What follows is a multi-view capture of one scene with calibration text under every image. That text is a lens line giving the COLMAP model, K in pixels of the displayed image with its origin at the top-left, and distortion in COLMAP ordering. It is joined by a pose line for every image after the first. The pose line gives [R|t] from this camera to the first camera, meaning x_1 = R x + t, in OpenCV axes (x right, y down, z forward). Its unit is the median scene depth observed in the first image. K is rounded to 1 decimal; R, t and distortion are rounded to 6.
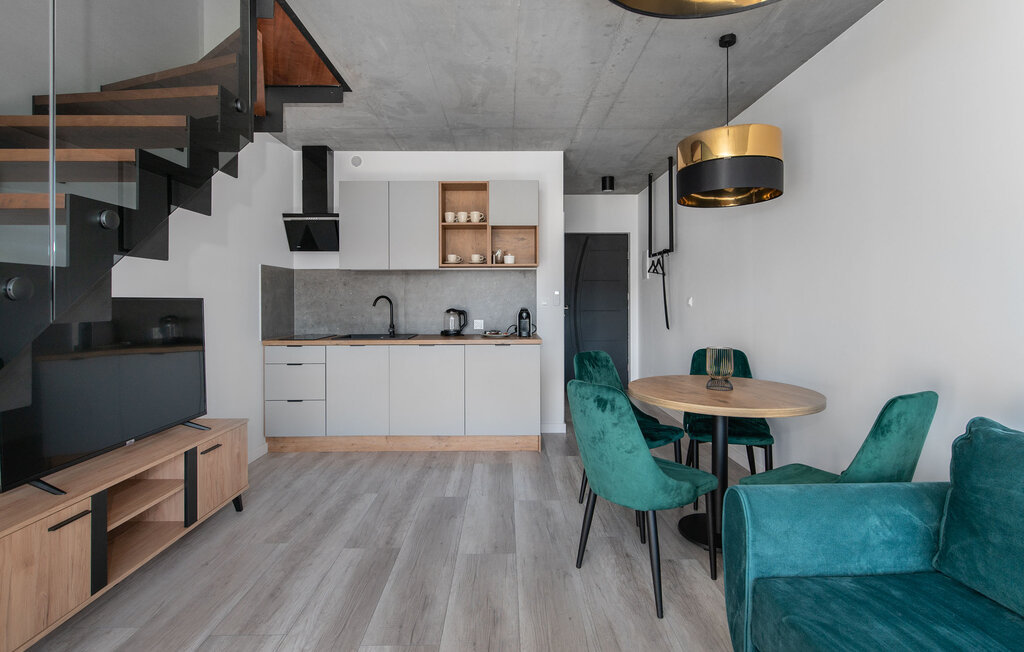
lens RADIAL K [[480.6, 0, 500.2], [0, 480.6, 301.0], [0, 0, 1]] dist [0.002122, 0.000696]
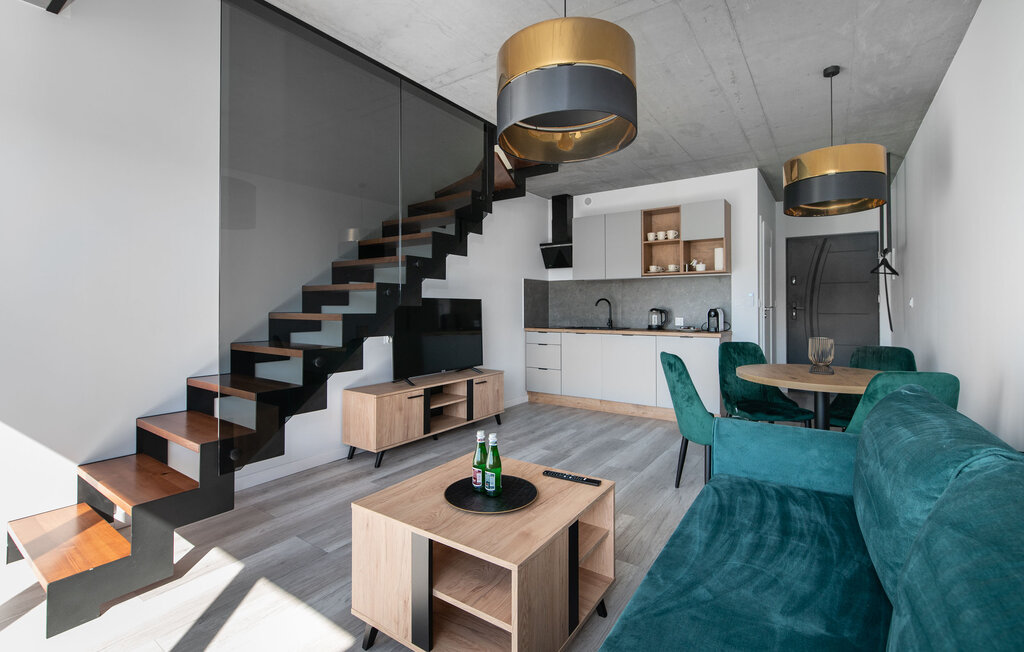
lens RADIAL K [[443.7, 0, 516.4], [0, 443.7, 309.4], [0, 0, 1]] dist [0.001255, 0.000121]
pose [[0.825617, 0.006319, -0.564196, 0.277840], [-0.004667, 0.999980, 0.004370, 0.016509], [0.564212, -0.000975, 0.825629, -0.184617]]
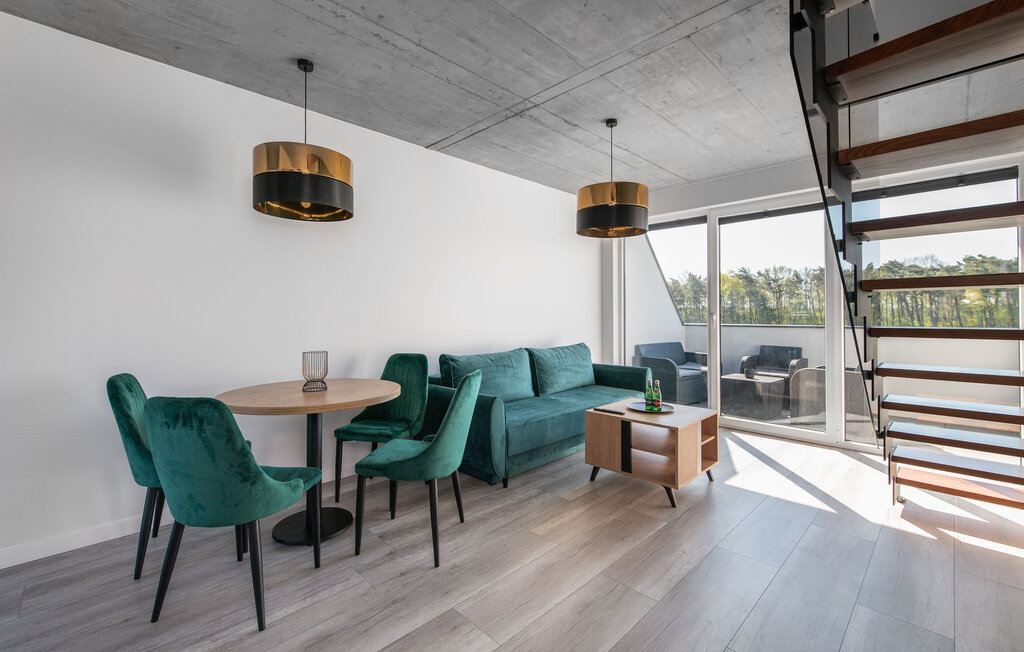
lens RADIAL K [[443.7, 0, 516.4], [0, 443.7, 309.4], [0, 0, 1]] dist [0.001255, 0.000121]
pose [[-0.705847, 0.013874, 0.708228, -0.349571], [0.003700, 0.999867, -0.015900, 0.011785], [-0.708355, -0.008602, -0.705804, 0.856134]]
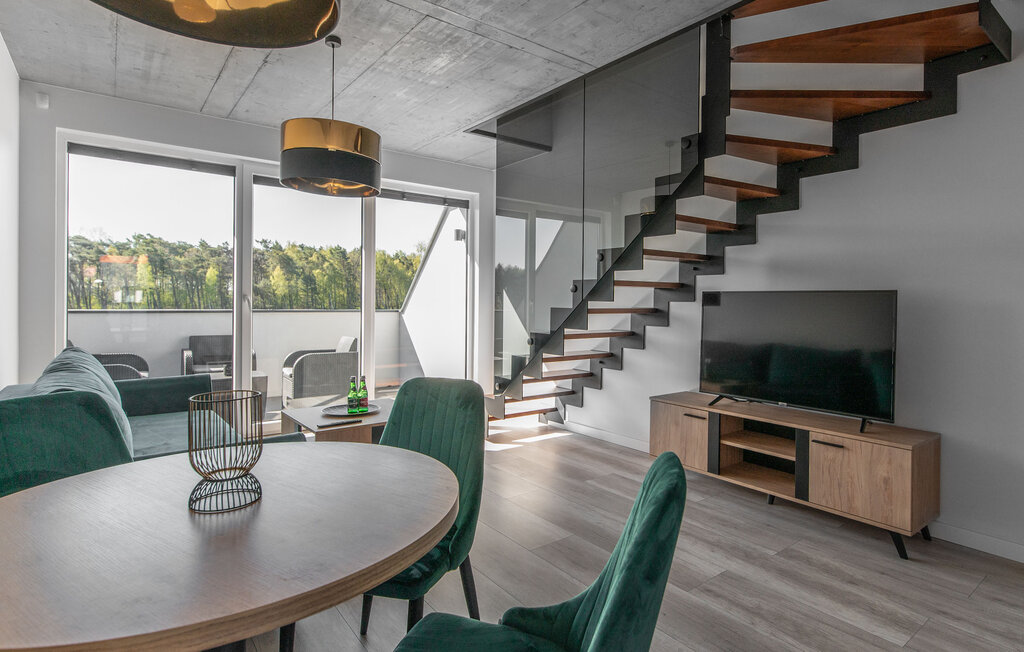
lens RADIAL K [[541.9, 0, 559.9], [0, 541.9, 302.7], [0, 0, 1]] dist [0.002885, 0.000389]
pose [[-0.763786, -0.000085, -0.645469, 0.331505], [-0.005397, 0.999966, 0.006255, 0.010800], [0.645447, 0.008261, -0.763761, 0.935120]]
